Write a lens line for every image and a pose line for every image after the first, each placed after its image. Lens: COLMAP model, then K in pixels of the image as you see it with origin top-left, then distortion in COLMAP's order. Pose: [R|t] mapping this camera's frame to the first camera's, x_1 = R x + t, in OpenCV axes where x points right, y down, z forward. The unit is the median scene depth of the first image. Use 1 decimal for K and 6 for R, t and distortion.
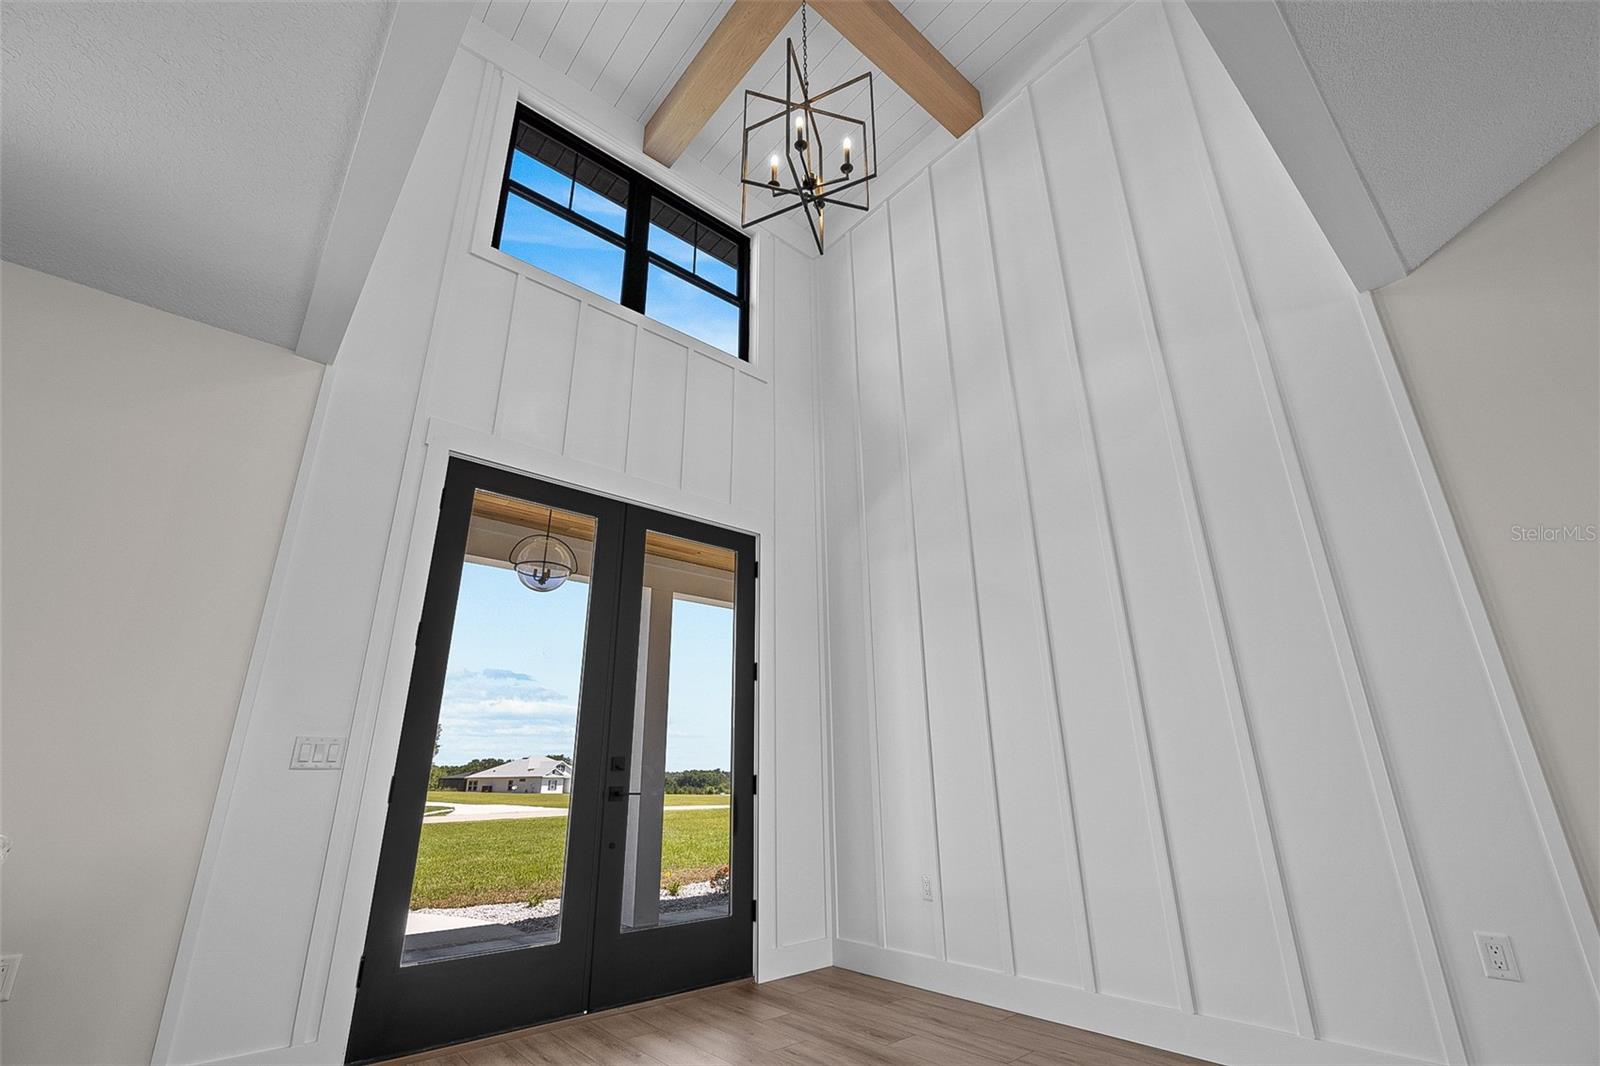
lens RADIAL K [[685.1, 0, 800.0], [0, 685.1, 533.0], [0, 0, 1]] dist [0.001153, 0.000191]
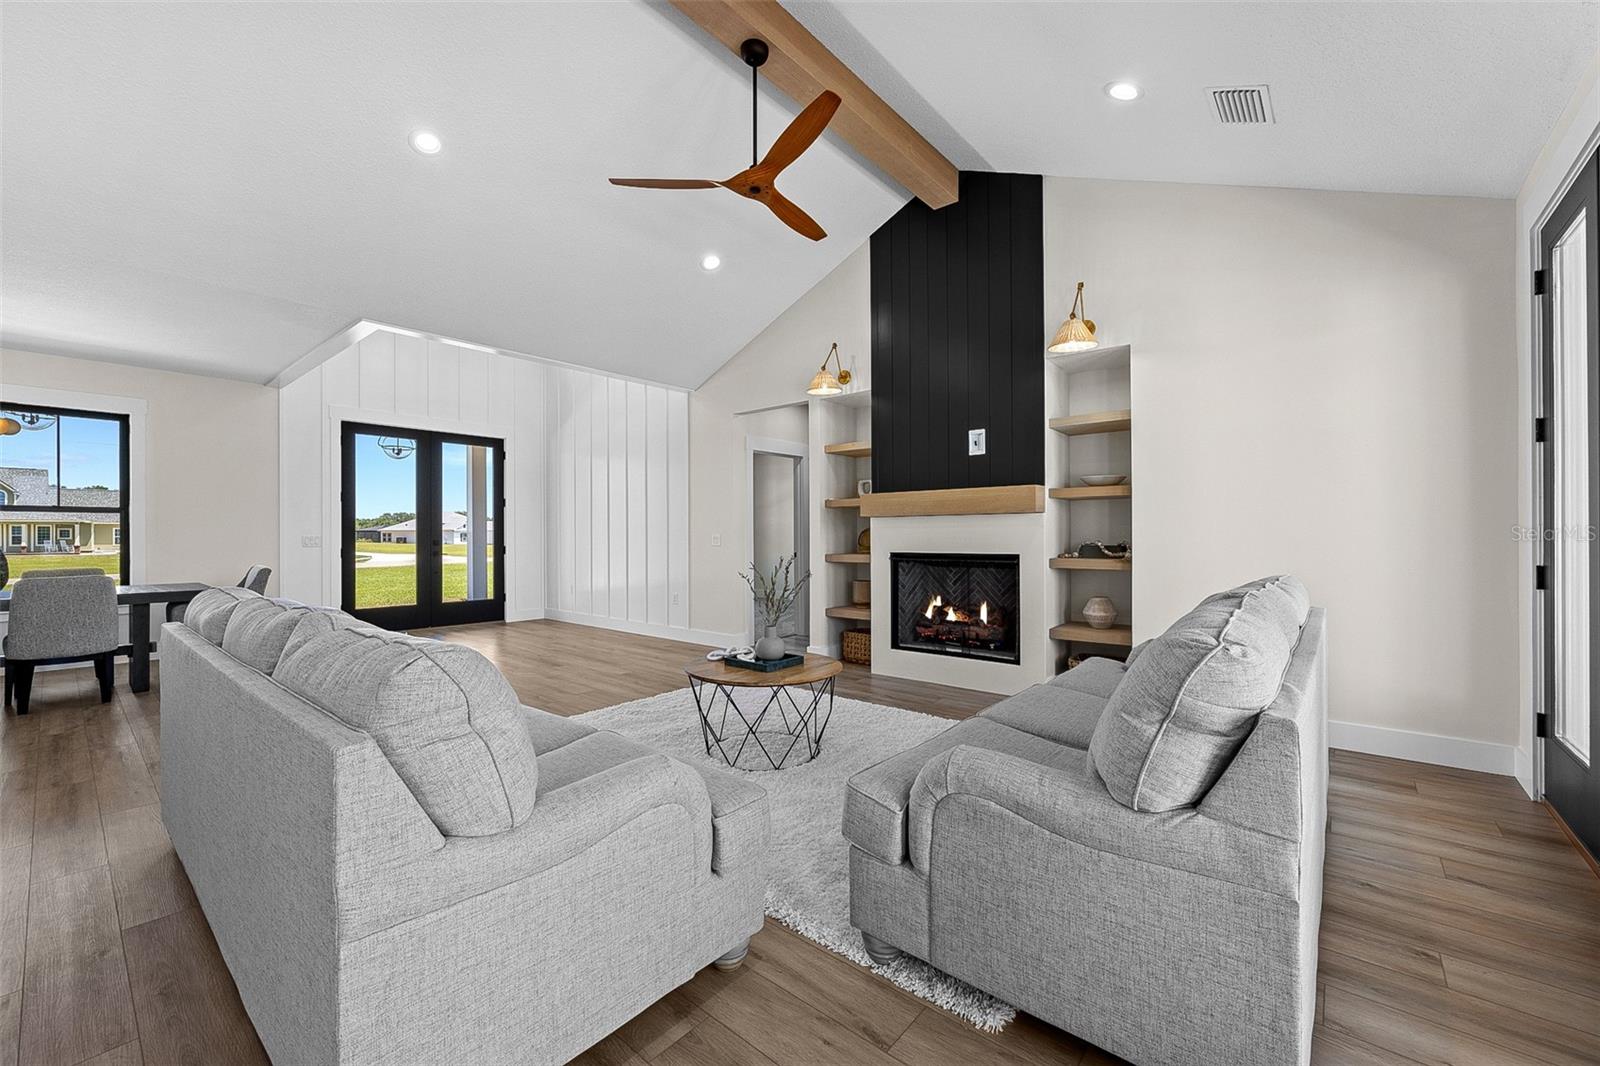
lens RADIAL K [[639.5, 0, 800.0], [0, 639.5, 533.0], [0, 0, 1]] dist [-0.002431, 0.000101]
pose [[0.988540, 0.010619, 0.150583, 0.459571], [-0.060666, 0.941371, 0.331875, -0.365288], [-0.138230, -0.337207, 0.931227, -0.890610]]
